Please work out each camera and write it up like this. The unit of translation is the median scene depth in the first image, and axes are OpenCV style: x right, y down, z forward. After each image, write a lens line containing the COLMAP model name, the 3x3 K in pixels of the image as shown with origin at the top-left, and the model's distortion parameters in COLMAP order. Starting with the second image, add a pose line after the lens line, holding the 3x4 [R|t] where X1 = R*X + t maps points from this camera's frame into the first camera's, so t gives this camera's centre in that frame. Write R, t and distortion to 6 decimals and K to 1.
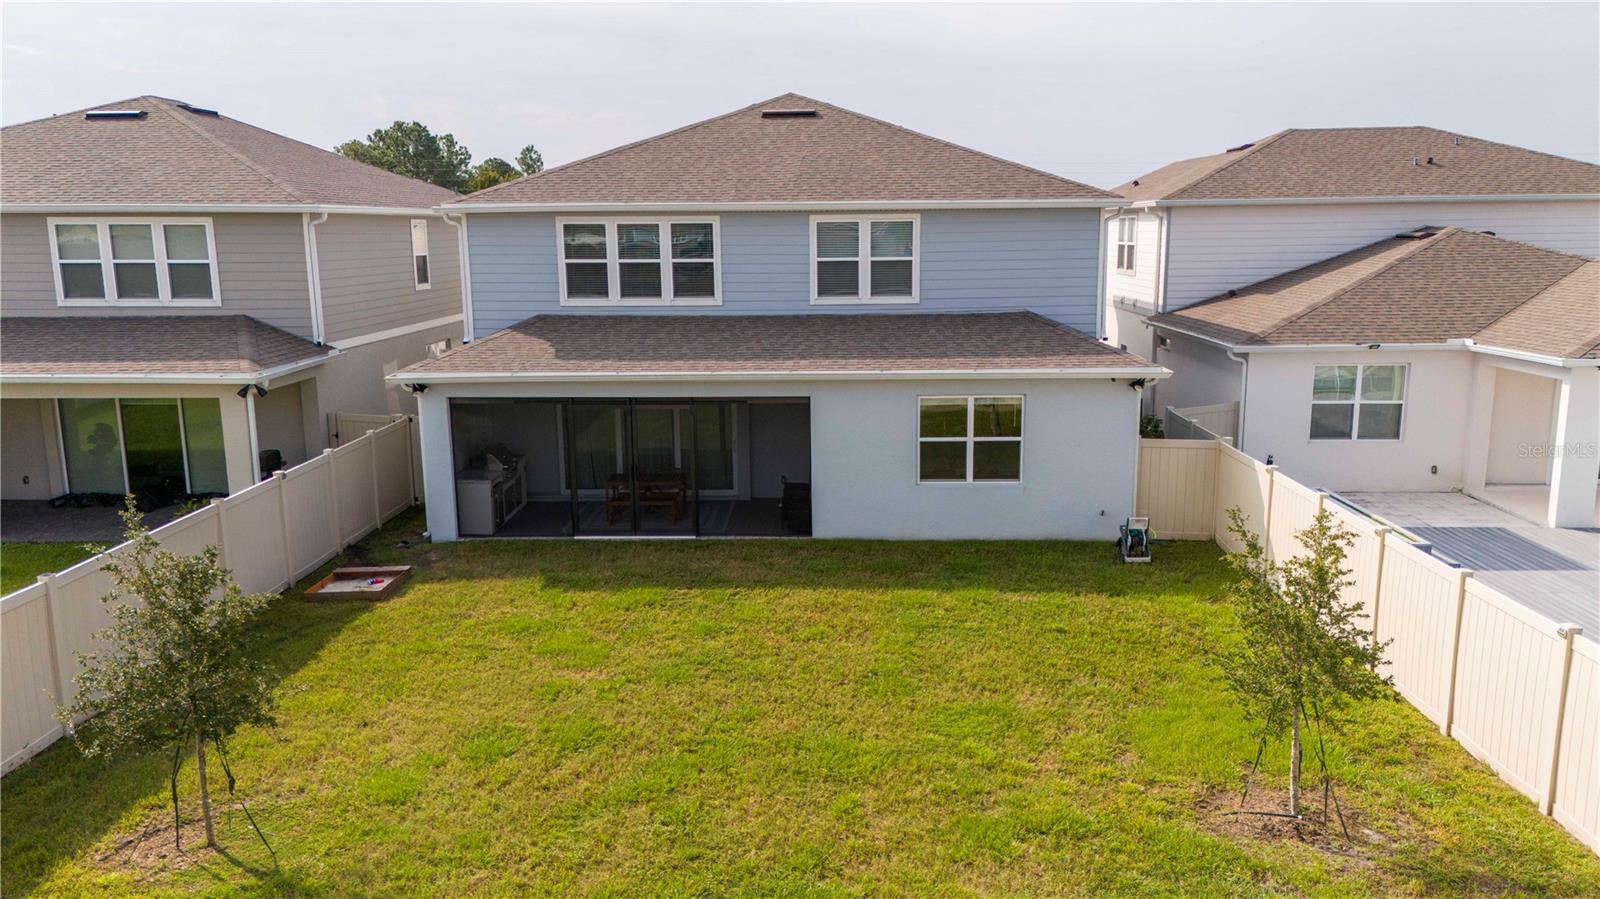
lens RADIAL K [[1168.4, 0, 813.2], [0, 1168.4, 452.9], [0, 0, 1]] dist [0.059930, -0.045789]
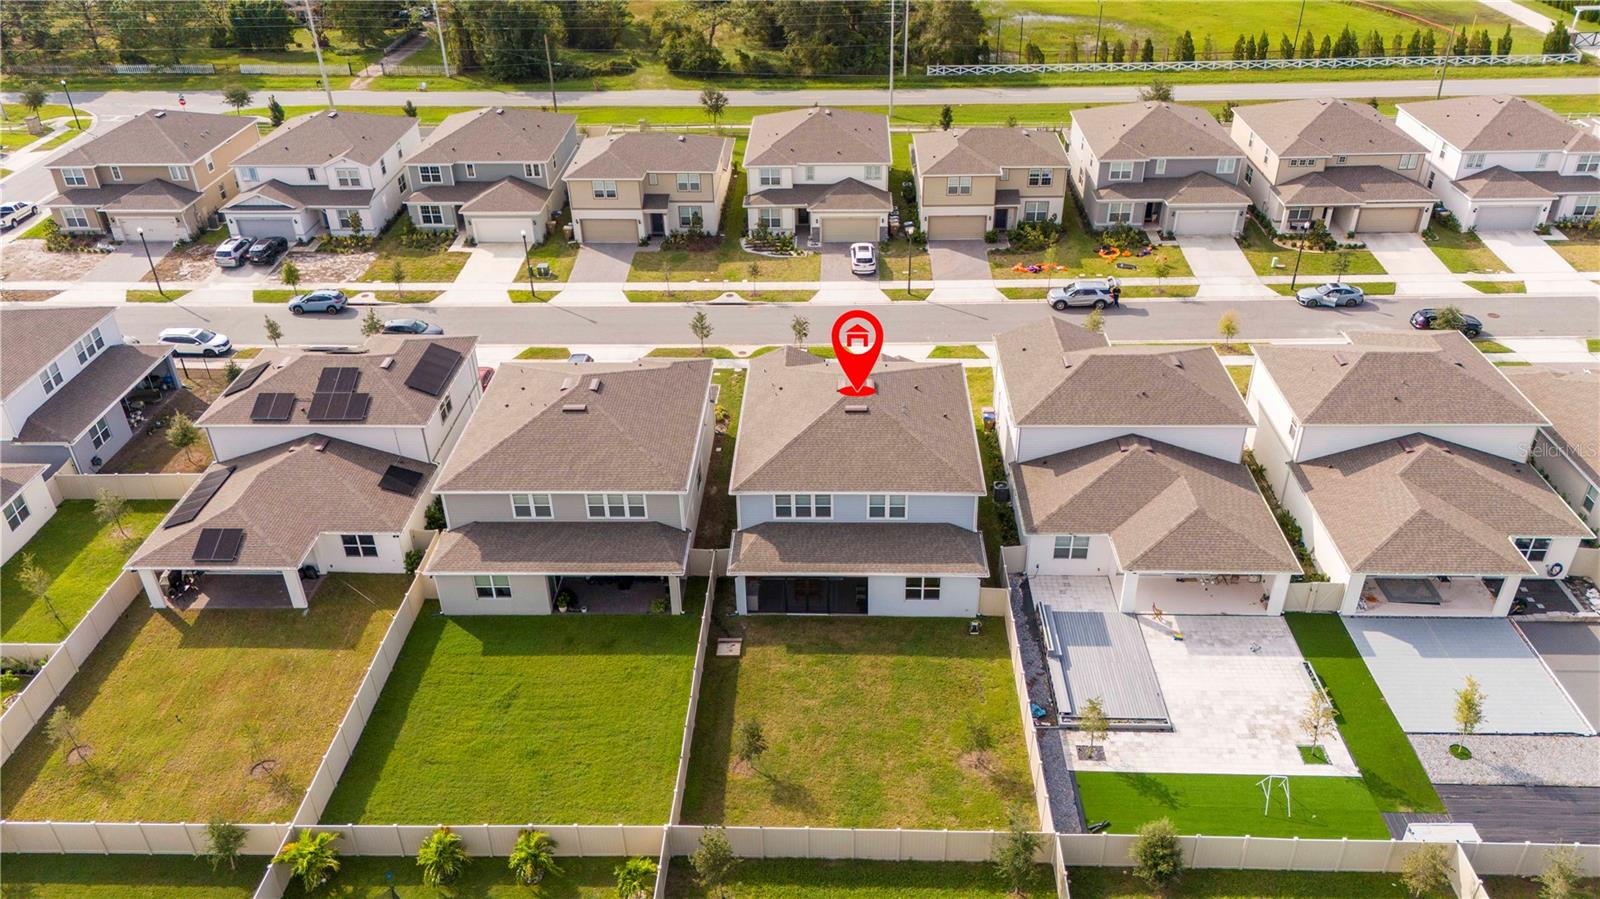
lens RADIAL K [[1168.4, 0, 808.0], [0, 1168.4, 447.3], [0, 0, 1]] dist [0.059930, -0.045789]
pose [[0.999894, -0.001871, -0.014468, -0.110061], [0.007155, 0.927158, 0.374602, -1.436848], [0.012714, -0.374666, 0.927073, -1.587012]]
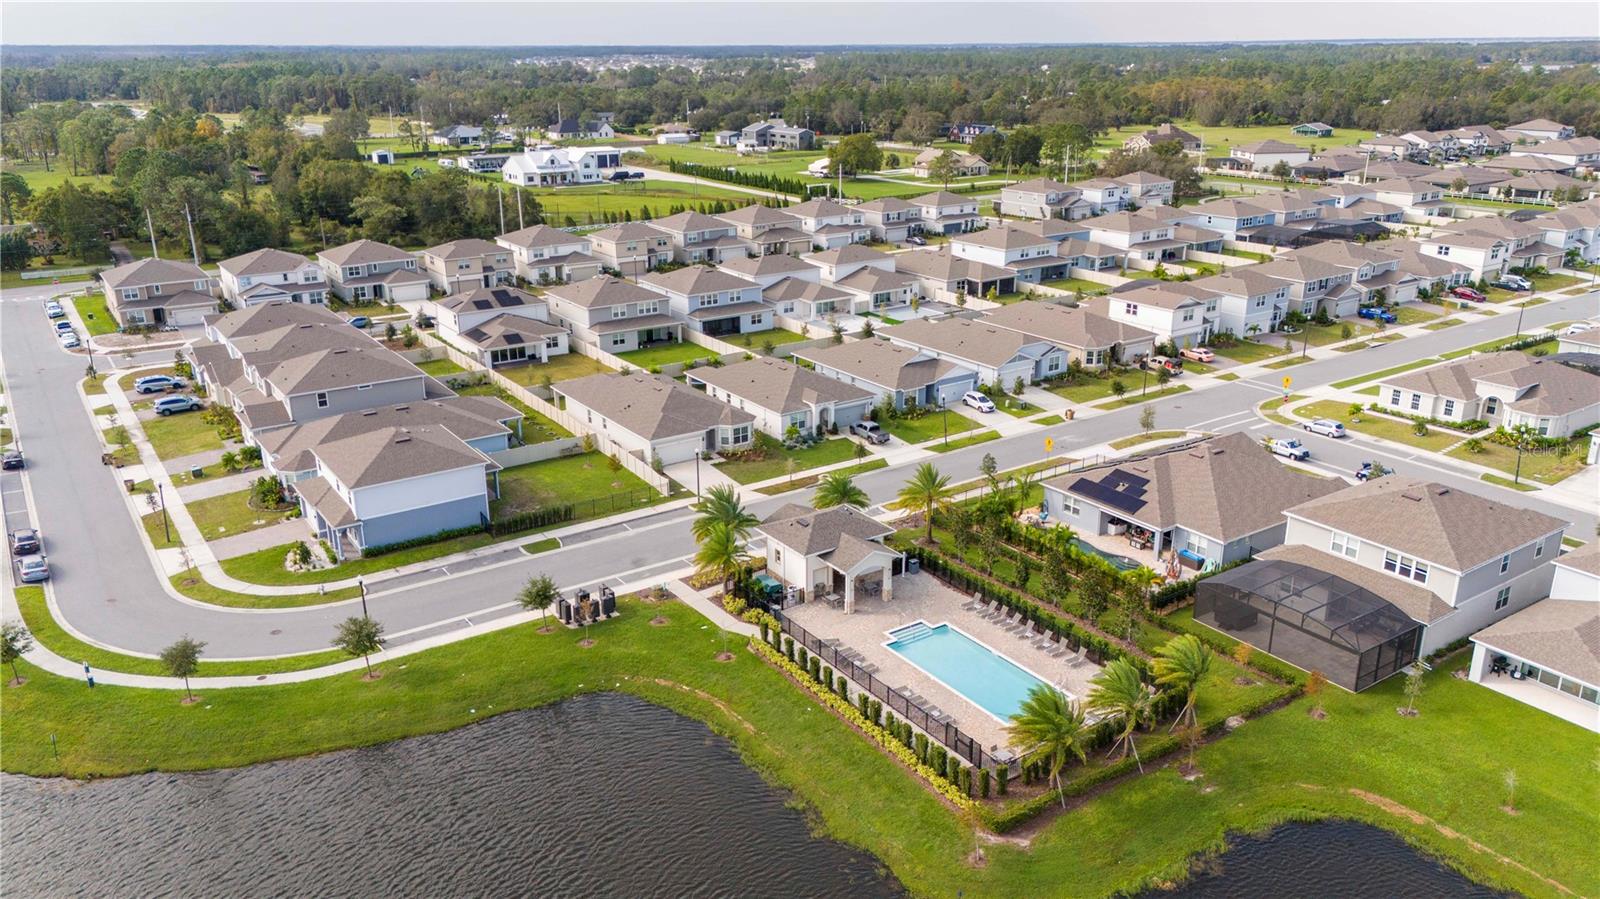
lens RADIAL K [[1168.4, 0, 797.2], [0, 1168.4, 448.1], [0, 0, 1]] dist [0.059930, -0.045789]
pose [[0.815662, -0.183151, 0.548773, -4.396032], [0.095794, 0.978229, 0.184097, -0.623291], [-0.570543, -0.097592, 0.815449, -6.095456]]
